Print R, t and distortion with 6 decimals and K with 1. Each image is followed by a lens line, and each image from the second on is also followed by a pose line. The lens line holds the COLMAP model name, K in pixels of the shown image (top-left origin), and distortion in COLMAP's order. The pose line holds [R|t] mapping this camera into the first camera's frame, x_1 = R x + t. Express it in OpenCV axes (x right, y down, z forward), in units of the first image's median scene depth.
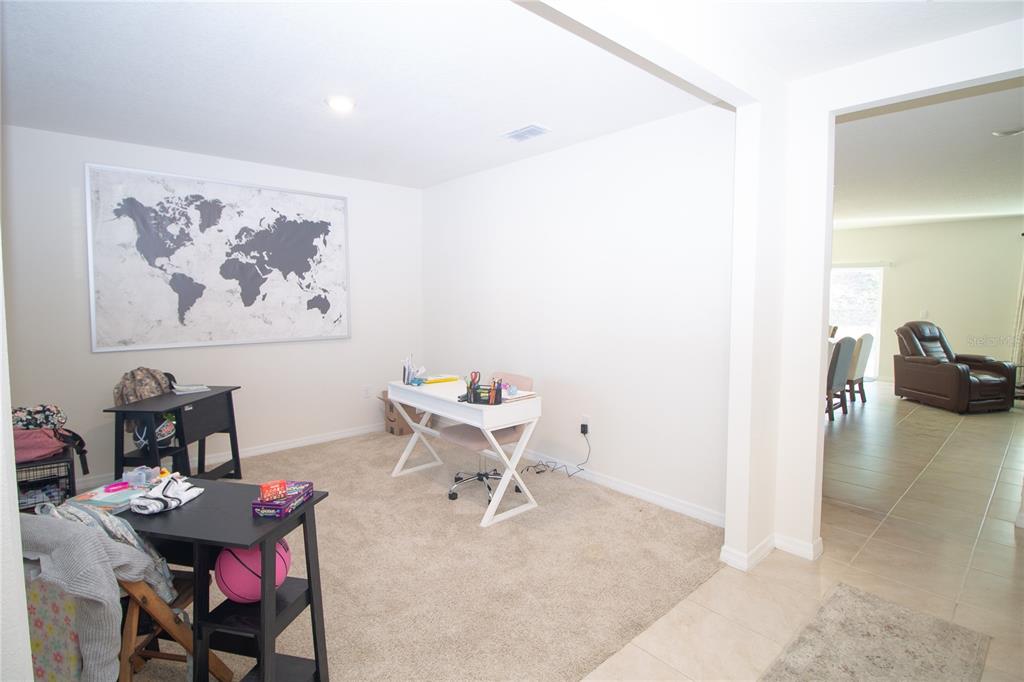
lens RADIAL K [[487.3, 0, 515.8], [0, 487.3, 326.8], [0, 0, 1]] dist [-0.001525, -0.000491]
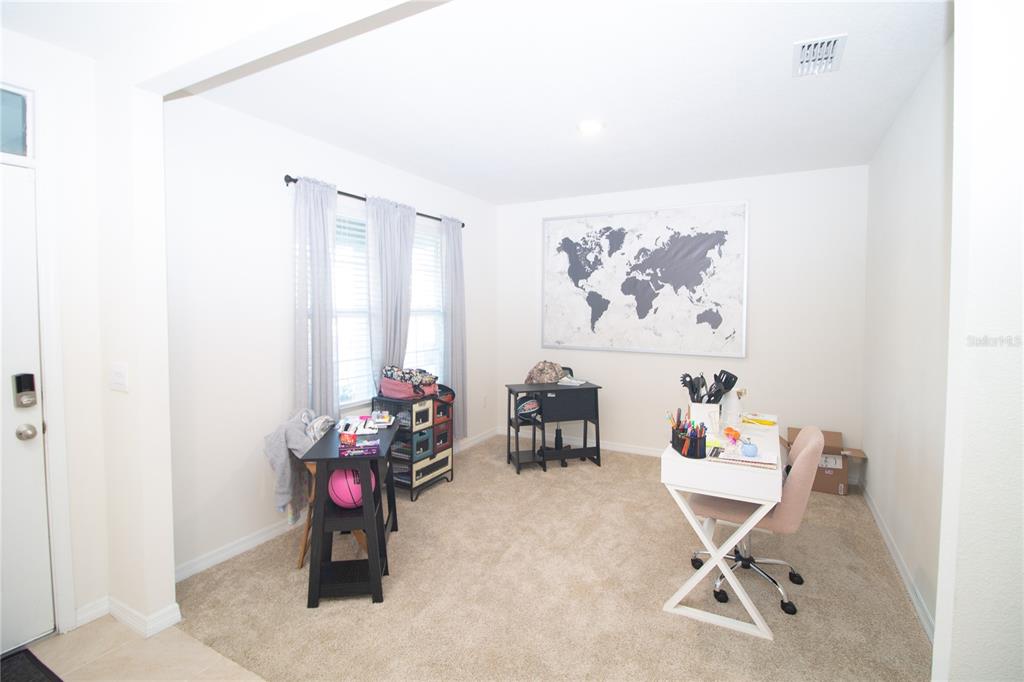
lens RADIAL K [[487.3, 0, 515.8], [0, 487.3, 326.8], [0, 0, 1]] dist [-0.001525, -0.000491]
pose [[0.350891, 0.038791, -0.935612, 0.404577], [-0.064285, 0.997782, 0.017260, -0.025395], [0.934207, 0.054089, 0.352607, 0.351087]]
